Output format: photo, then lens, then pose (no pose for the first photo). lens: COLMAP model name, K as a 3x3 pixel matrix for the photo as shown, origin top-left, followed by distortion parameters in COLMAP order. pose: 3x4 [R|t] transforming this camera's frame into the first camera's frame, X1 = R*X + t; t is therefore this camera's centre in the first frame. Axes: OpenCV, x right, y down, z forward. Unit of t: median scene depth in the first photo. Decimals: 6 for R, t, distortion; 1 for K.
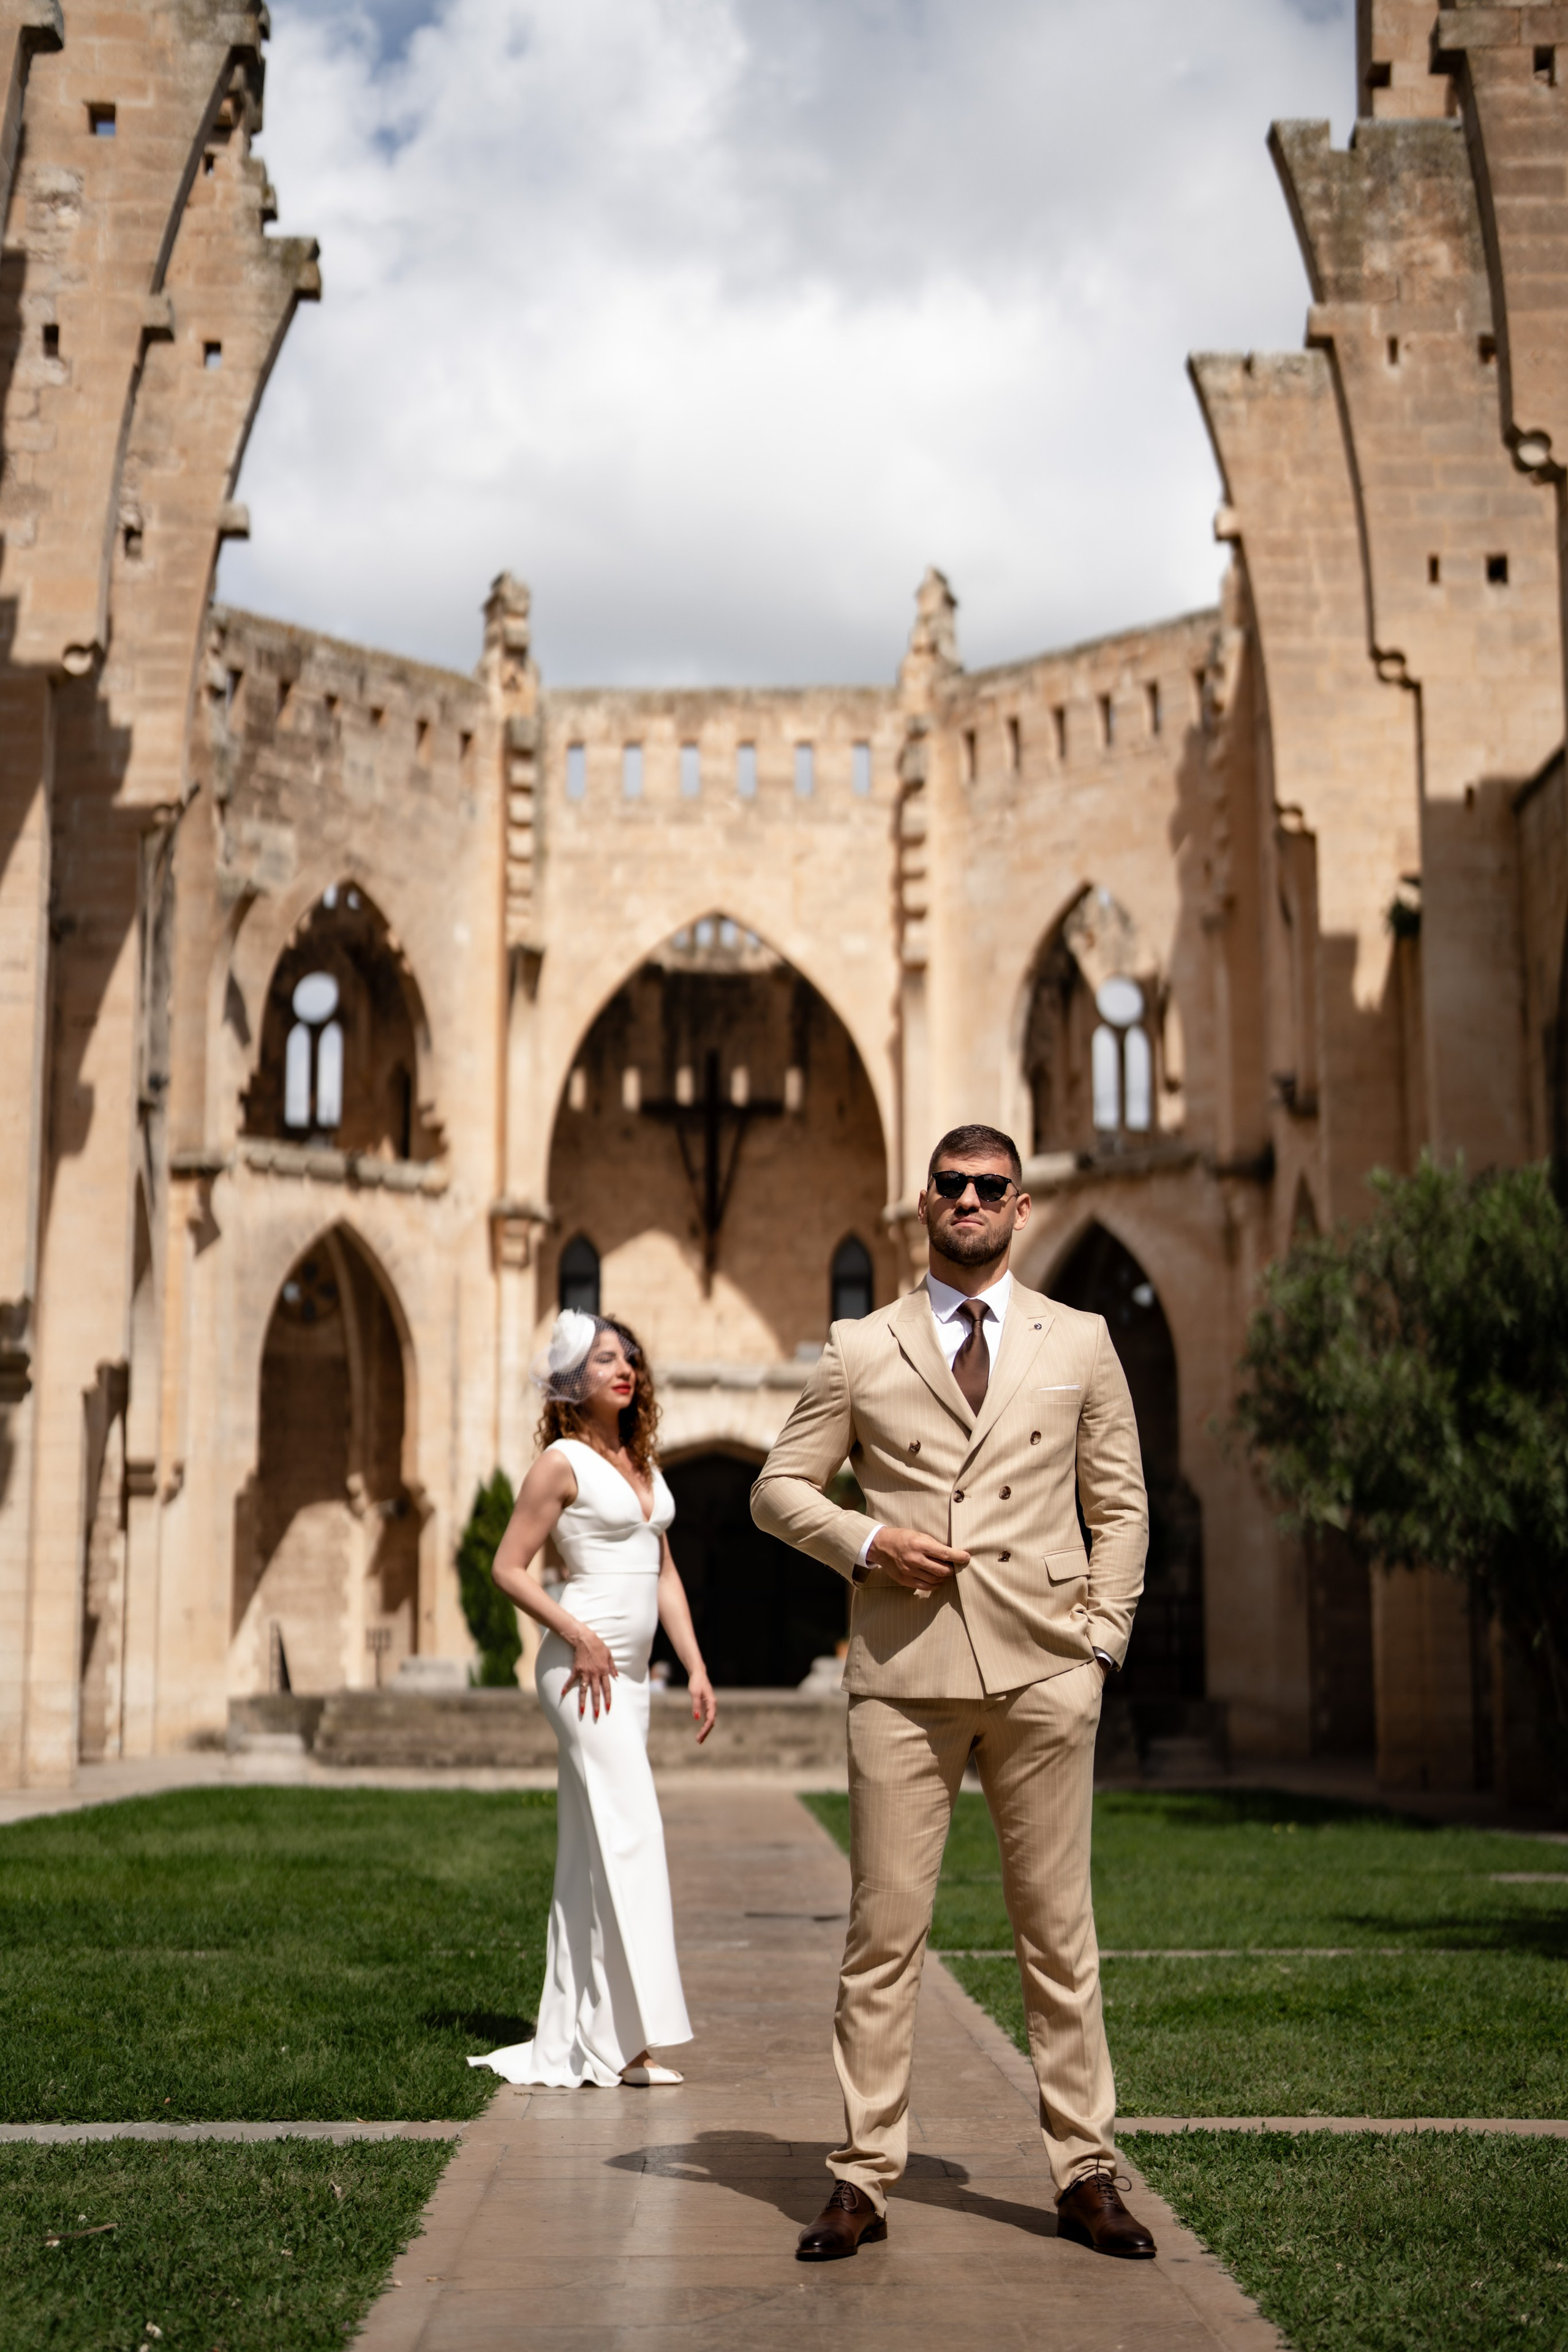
lens RADIAL K [[3251.3, 0, 768.7], [0, 3251.3, 1181.3], [0, 0, 1]] dist [-0.164222, 1.013497]
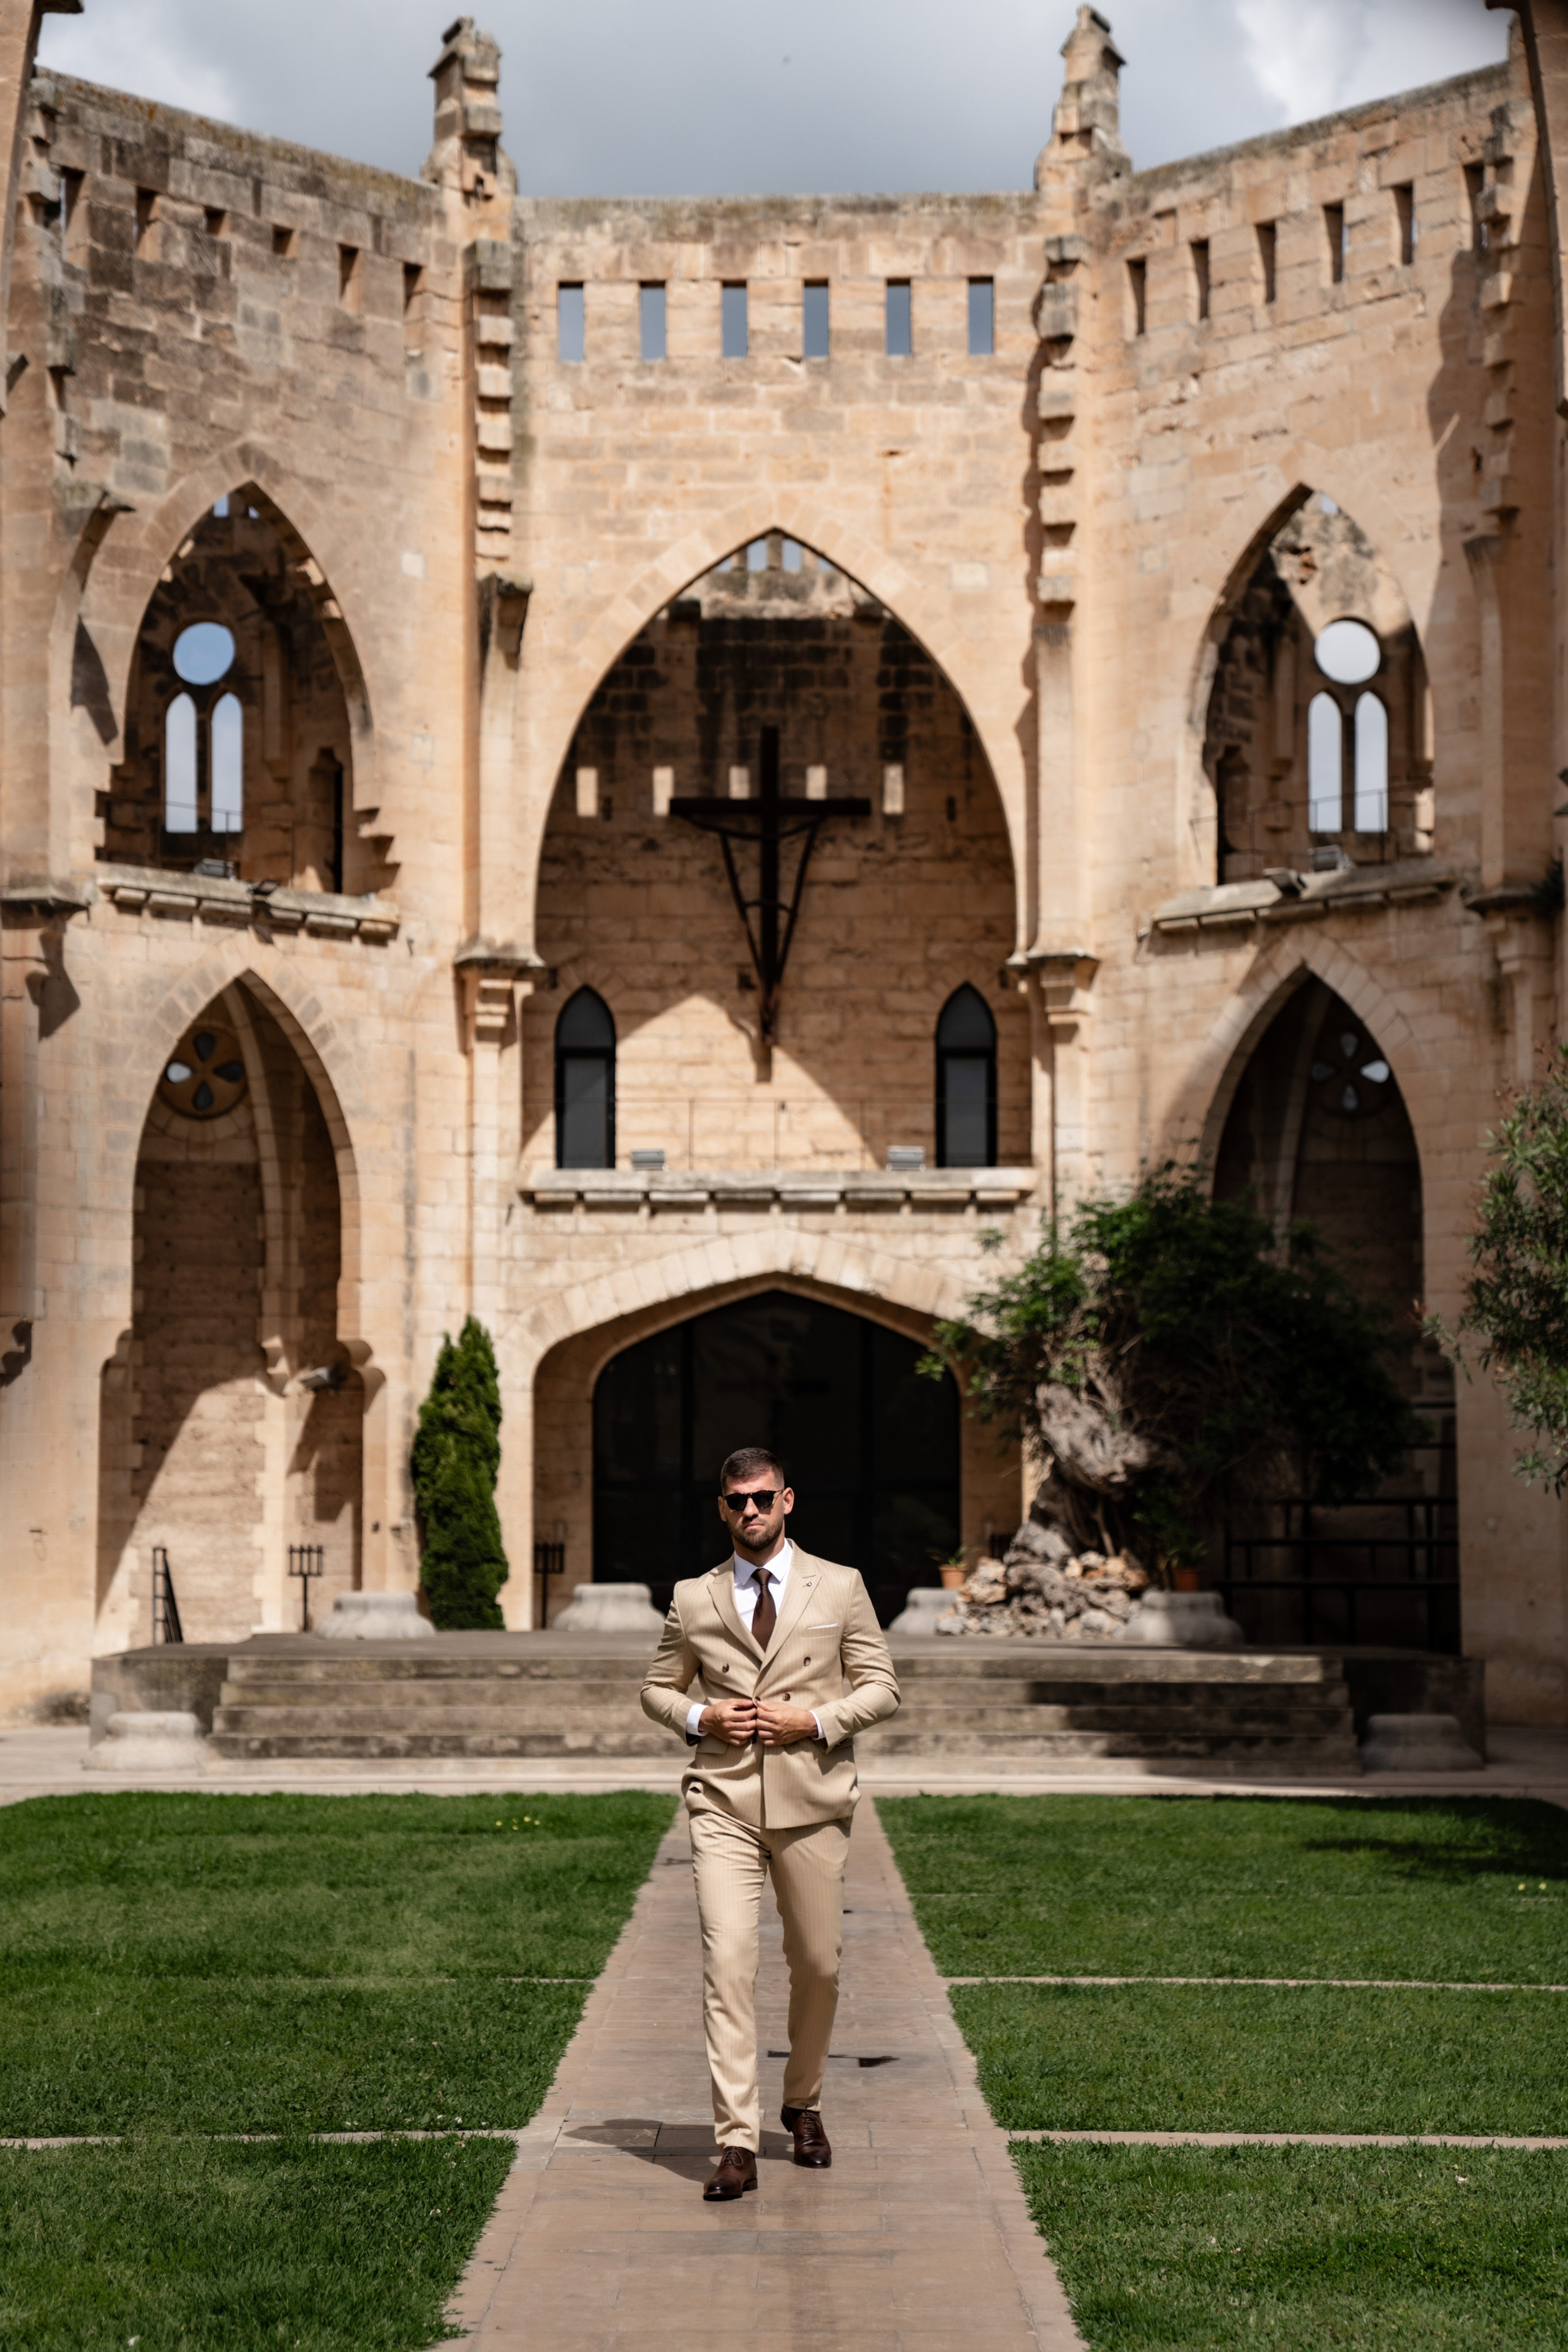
lens RADIAL K [[4627.6, 0, 787.5], [0, 4627.6, 1223.6], [0, 0, 1]] dist [0.340000, -0.007238]
pose [[0.999834, -0.002245, -0.018100, 0.005515], [0.003714, 0.996663, 0.081539, -0.017337], [0.017857, -0.081593, 0.996506, -0.022452]]
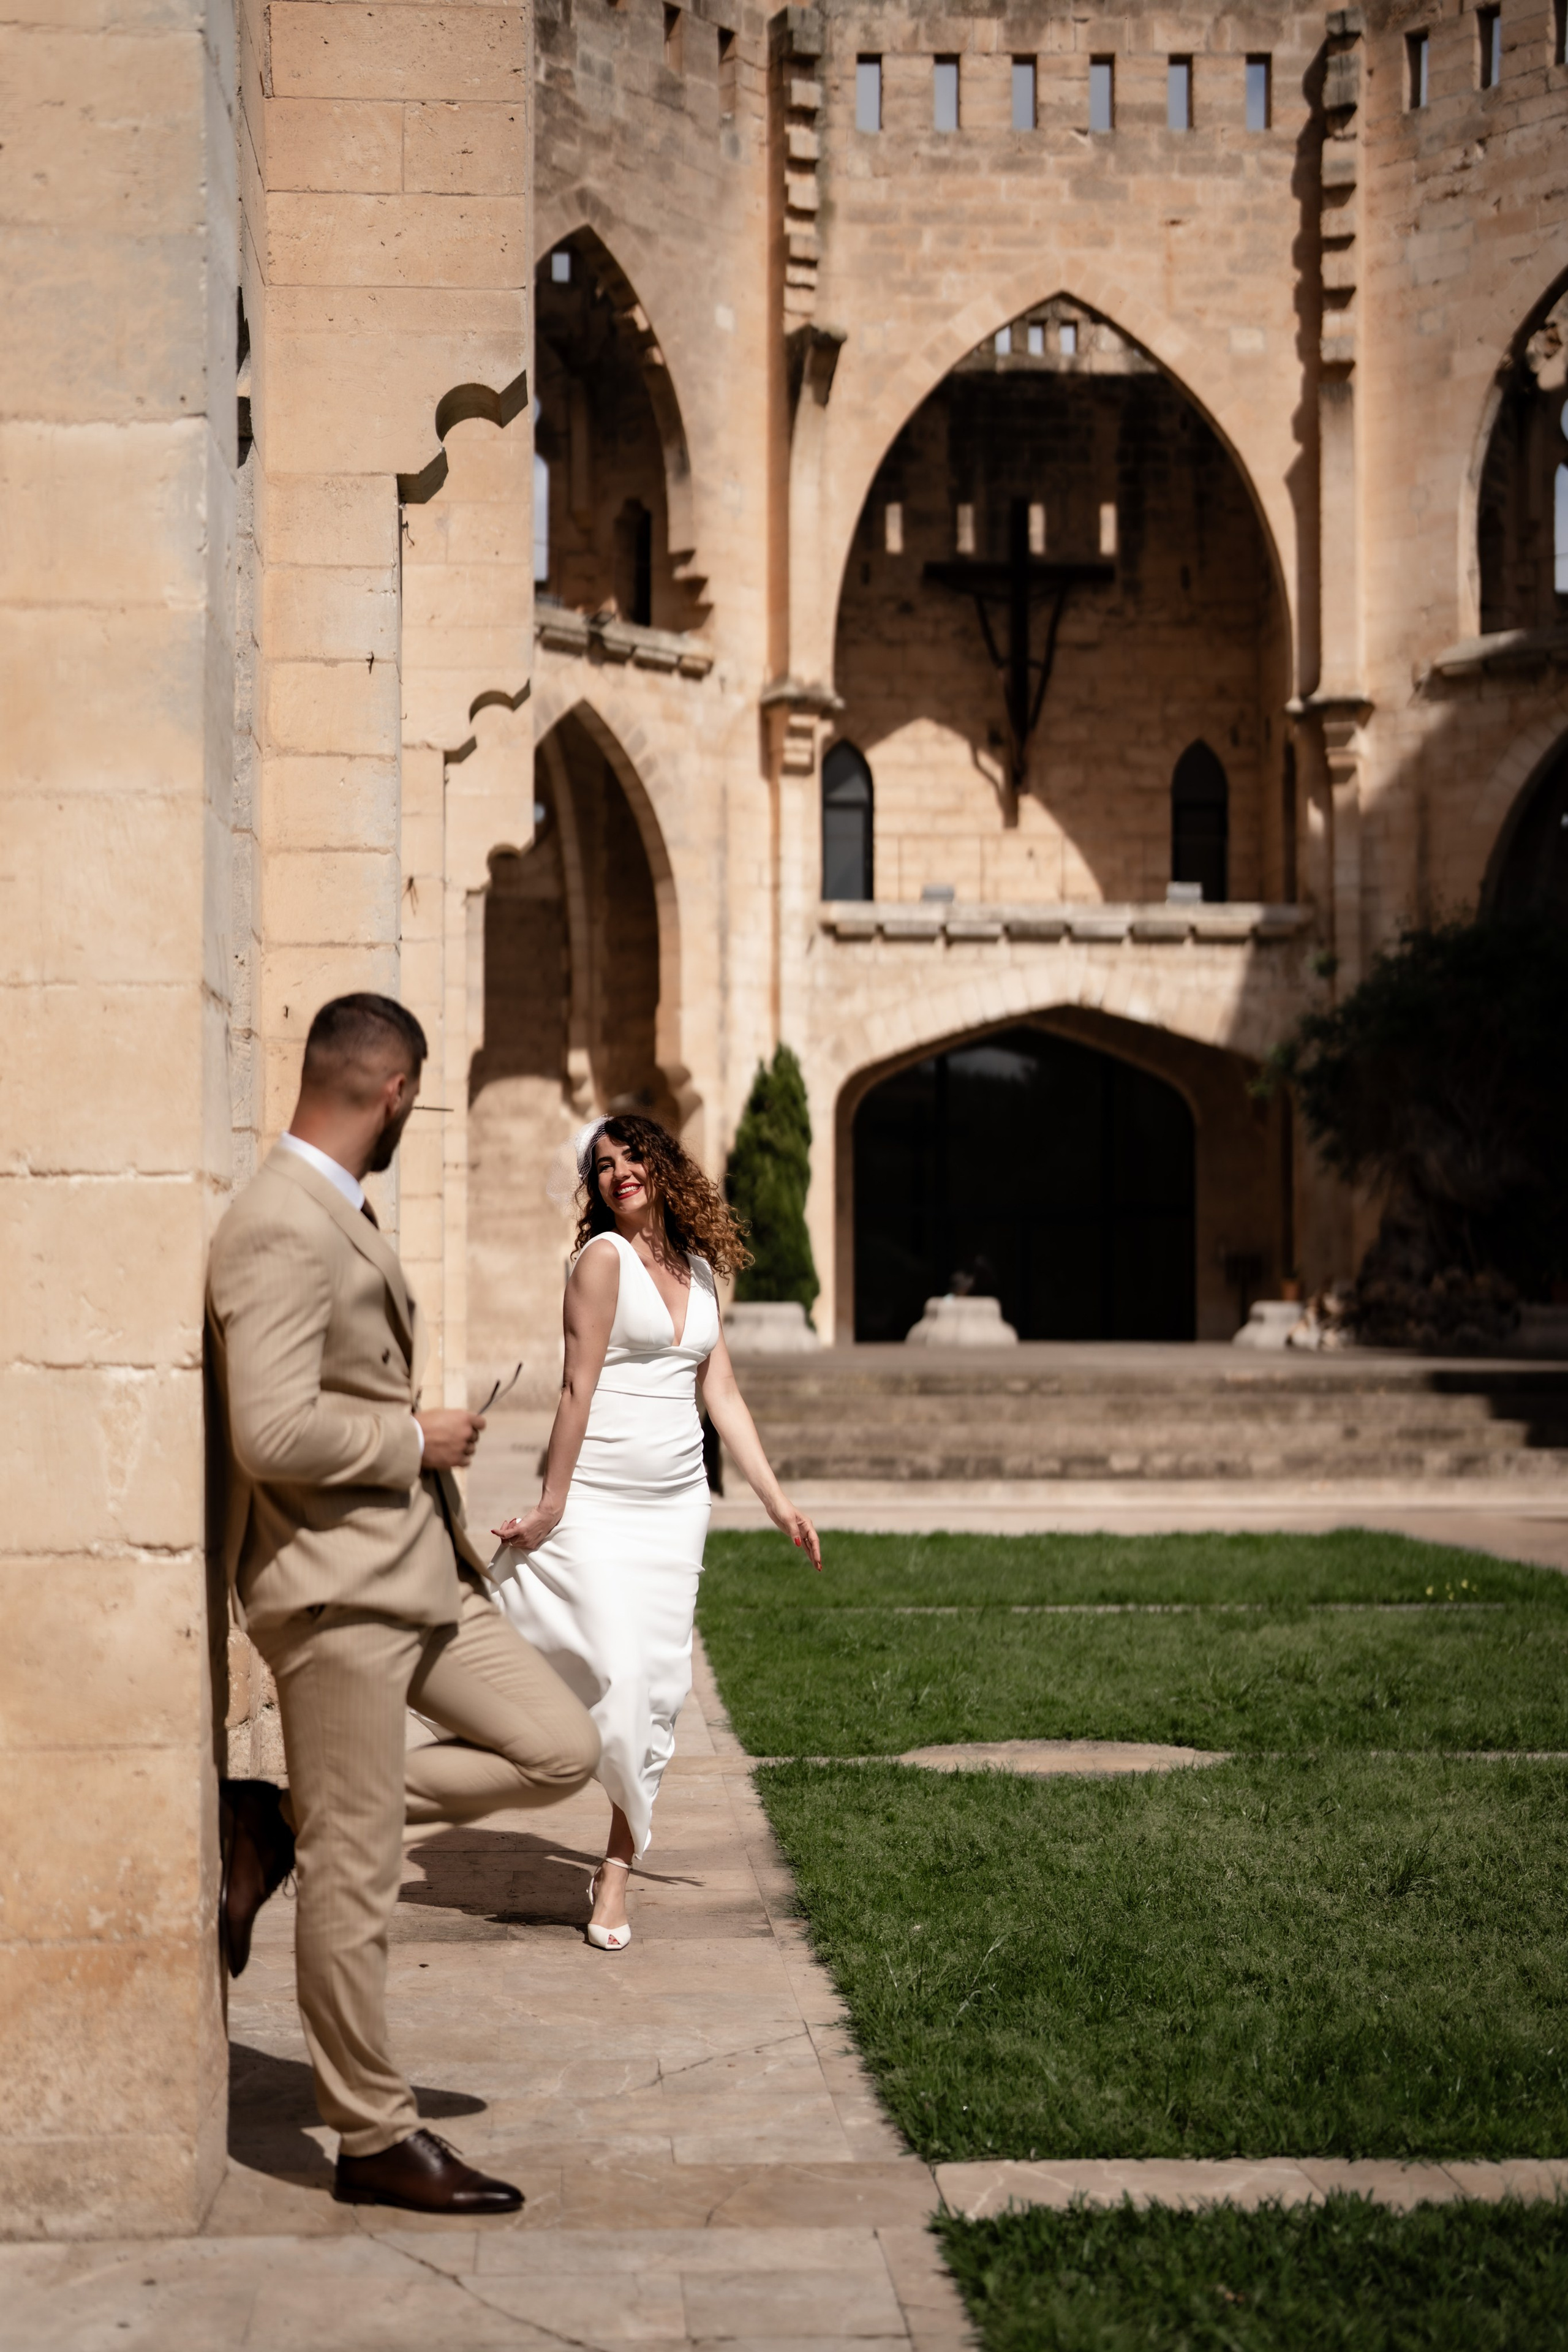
lens RADIAL K [[3319.4, 0, 750.7], [0, 3319.4, 1226.1], [0, 0, 1]] dist [-0.160309, 0.998968]
pose [[0.999402, -0.000345, 0.034566, -0.124223], [-0.004263, 0.991085, 0.133163, 0.030002], [-0.034304, -0.133231, 0.990491, 0.256282]]
